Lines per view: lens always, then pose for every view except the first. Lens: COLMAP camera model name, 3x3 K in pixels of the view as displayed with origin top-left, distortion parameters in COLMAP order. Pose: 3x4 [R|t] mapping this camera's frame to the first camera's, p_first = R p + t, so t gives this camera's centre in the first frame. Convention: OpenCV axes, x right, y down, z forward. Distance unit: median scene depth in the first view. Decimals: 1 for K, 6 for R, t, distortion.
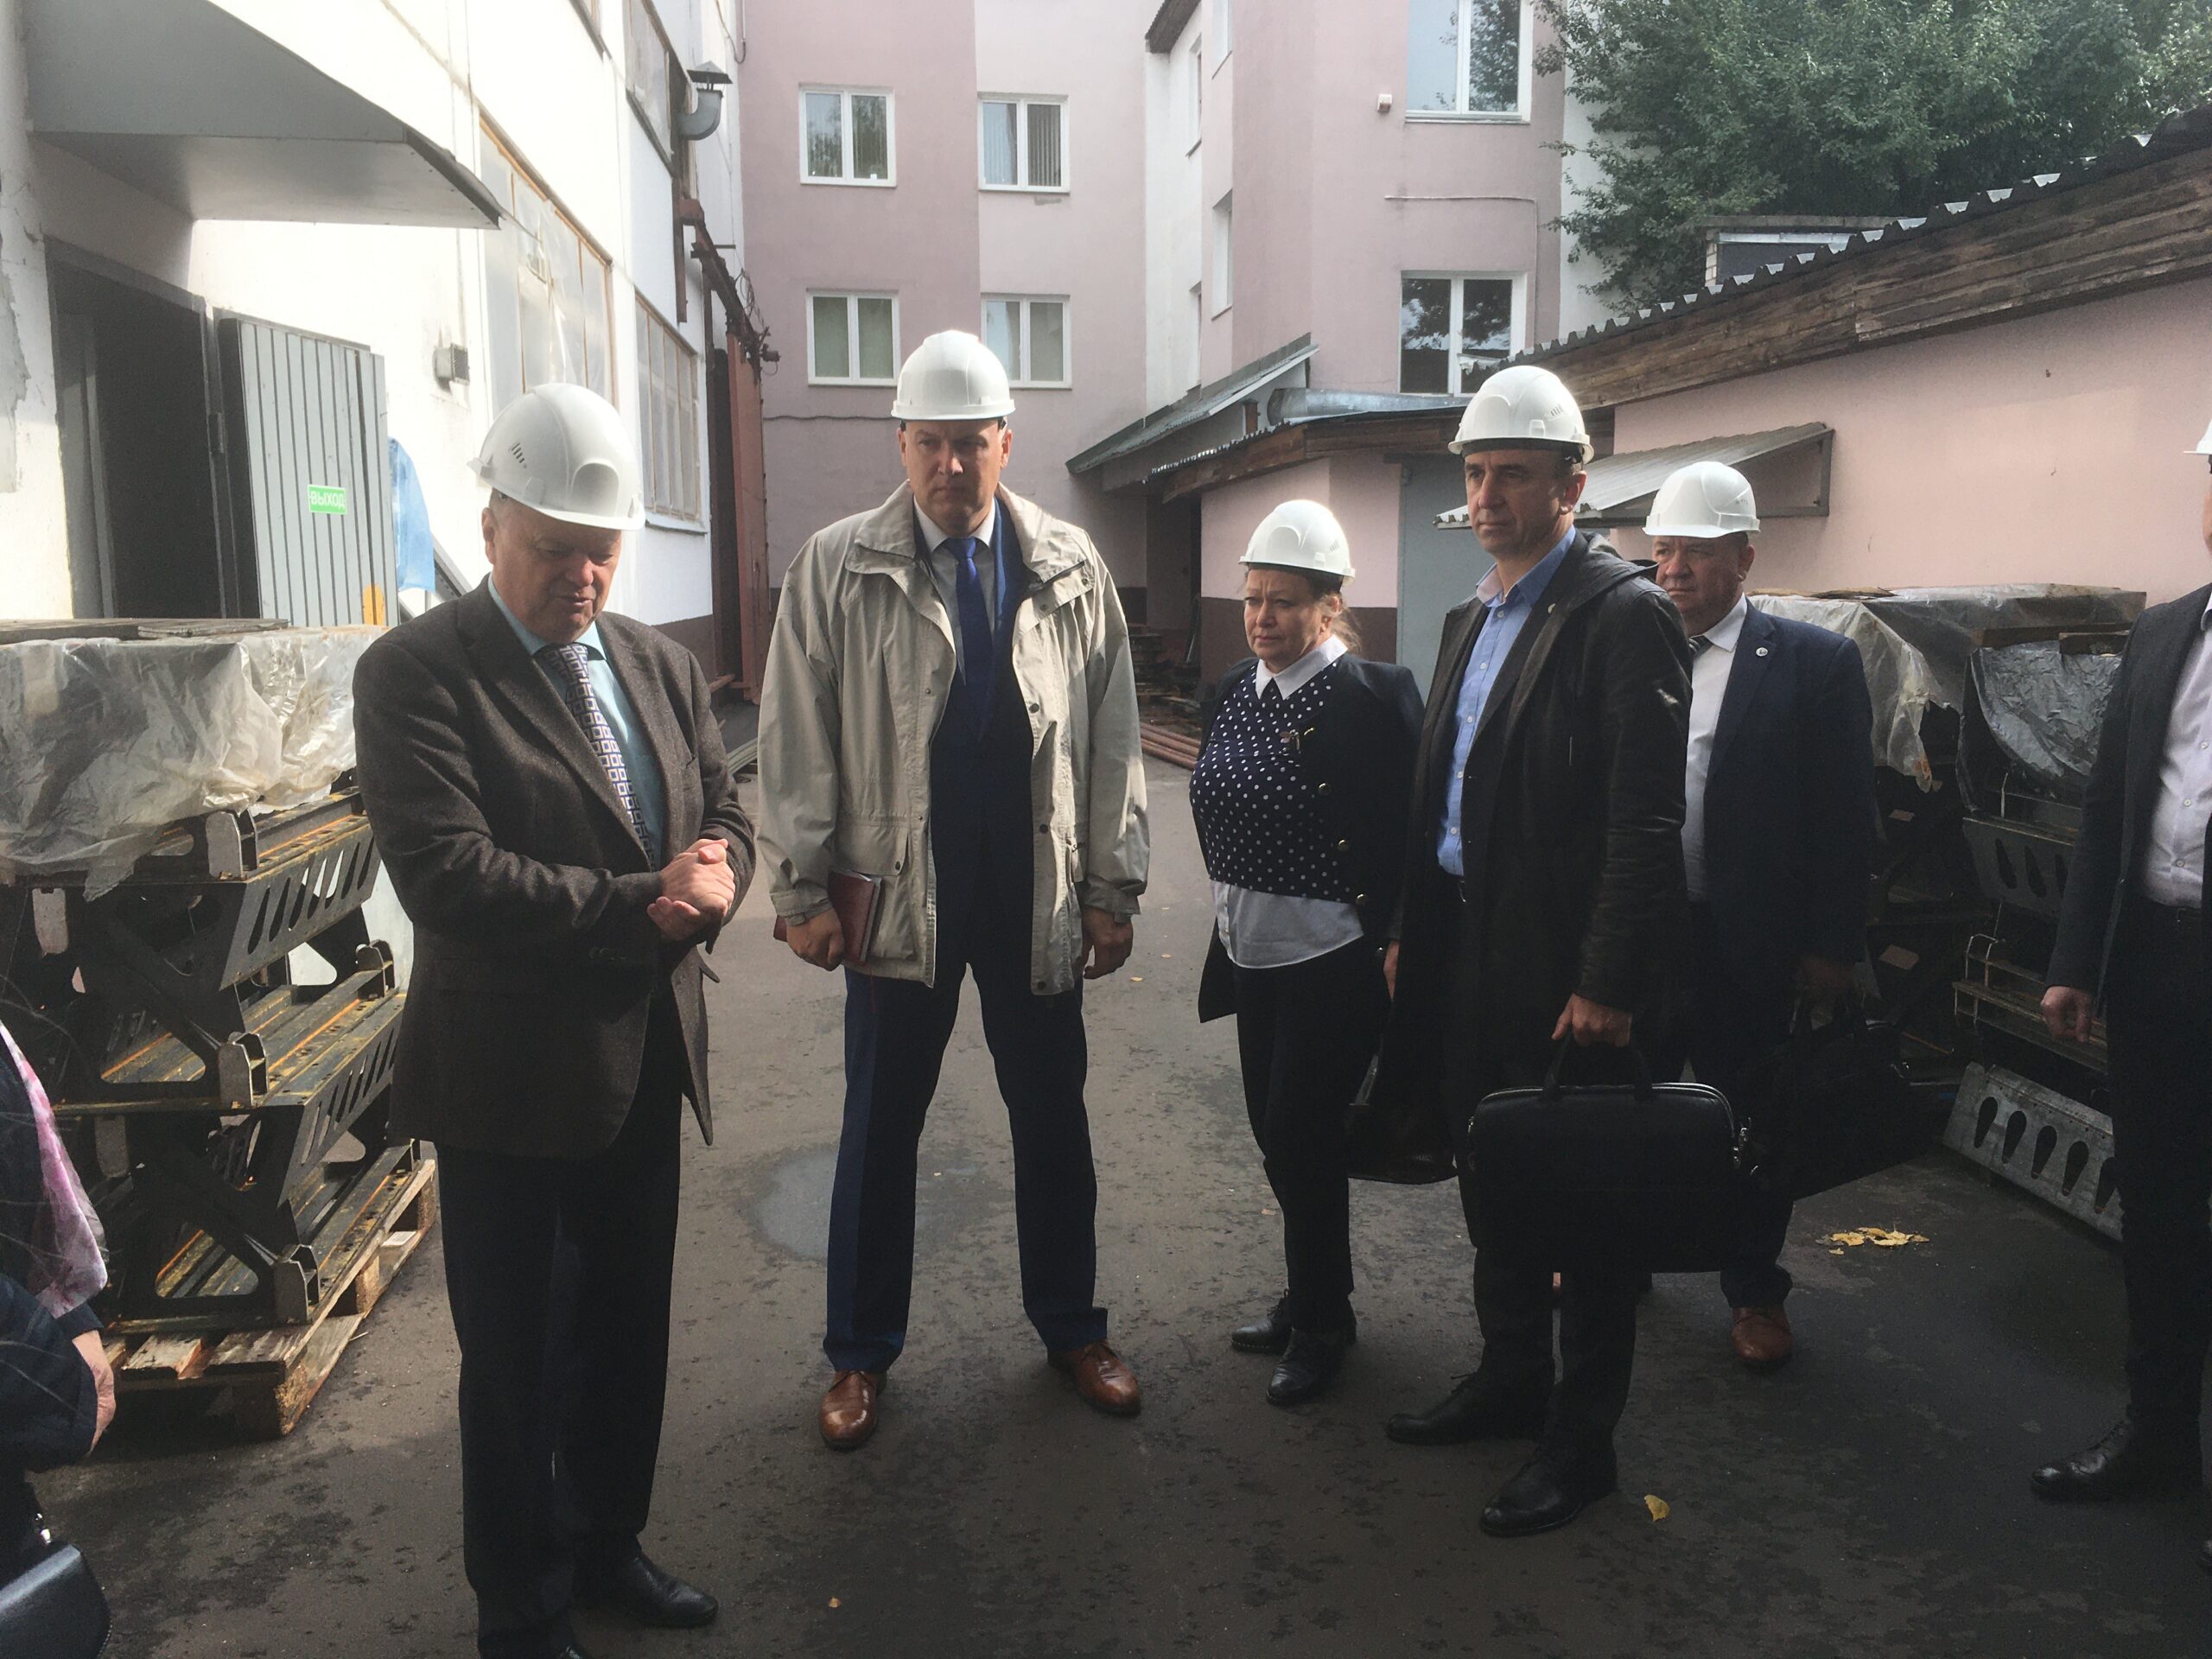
lens RADIAL K [[1847.3, 0, 1112.4], [0, 1847.3, 826.5], [0, 0, 1]] dist [0.068751, -0.097471]
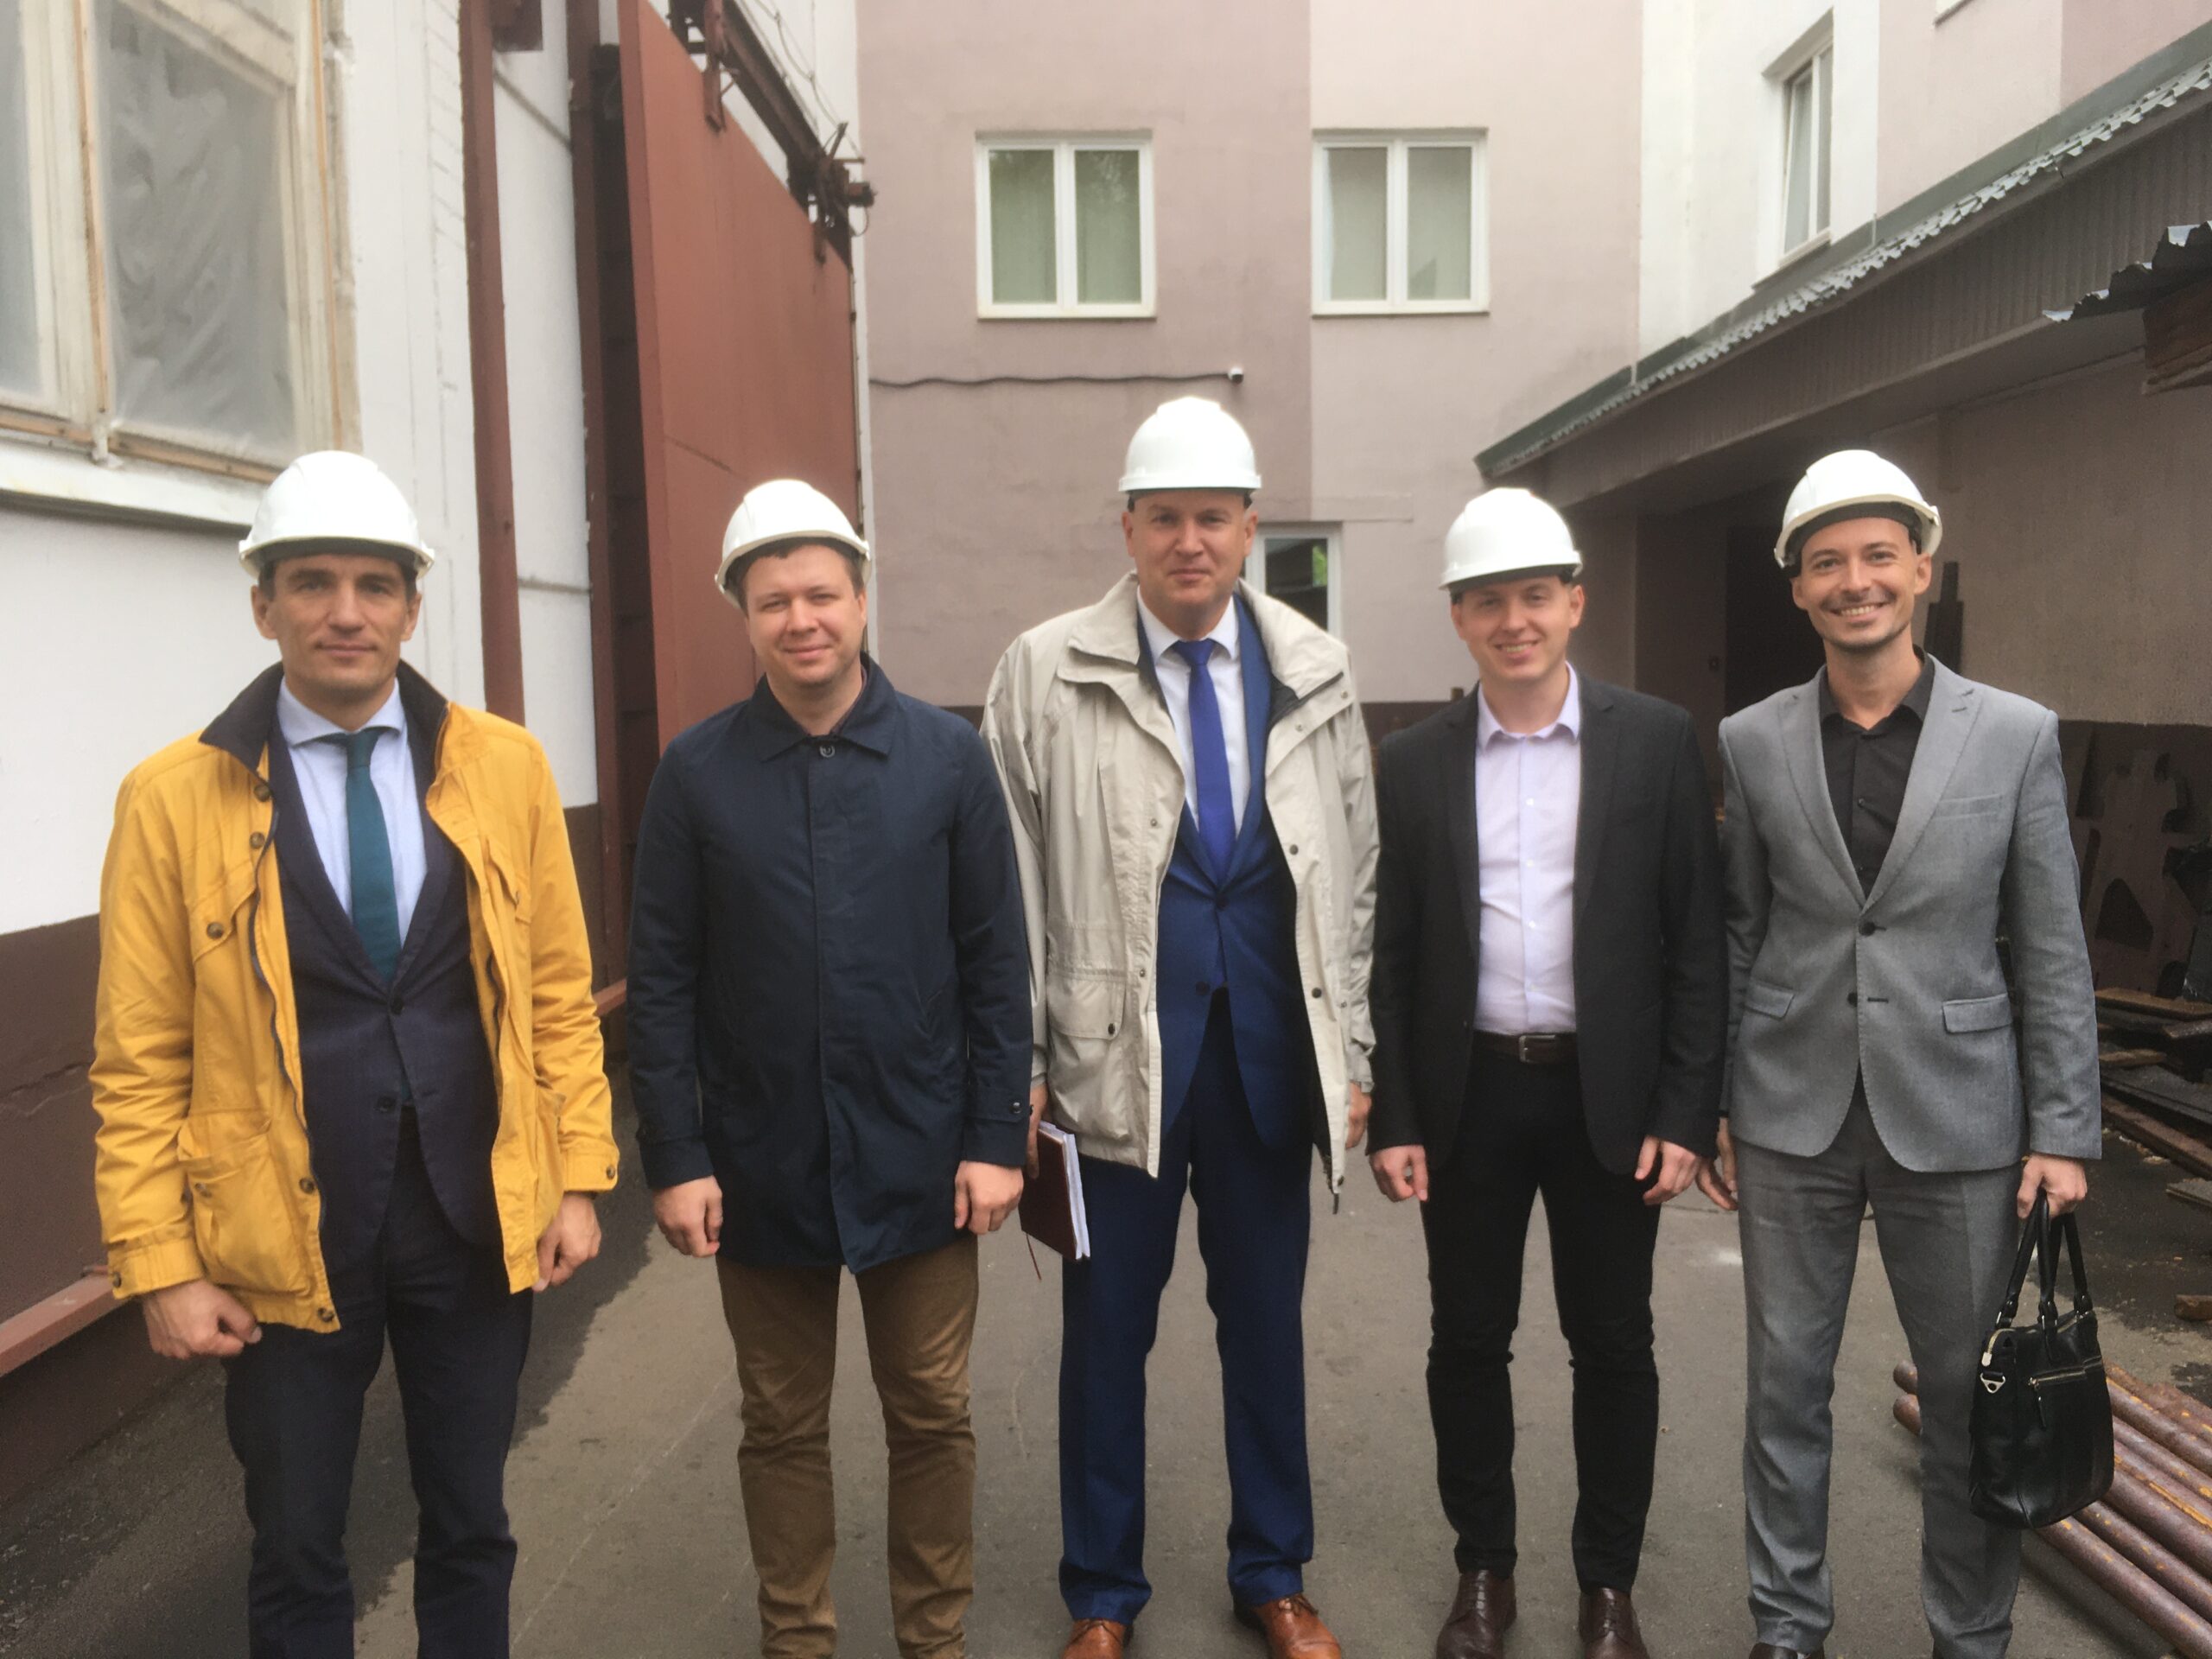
lens RADIAL K [[1847.3, 0, 1112.4], [0, 1847.3, 826.5], [0, 0, 1]] dist [0.068751, -0.097471]
pose [[0.993014, -0.001173, -0.117987, -0.064763], [-0.006008, 0.998151, -0.060490, -0.063949], [0.117839, 0.060777, 0.991171, 0.493039]]
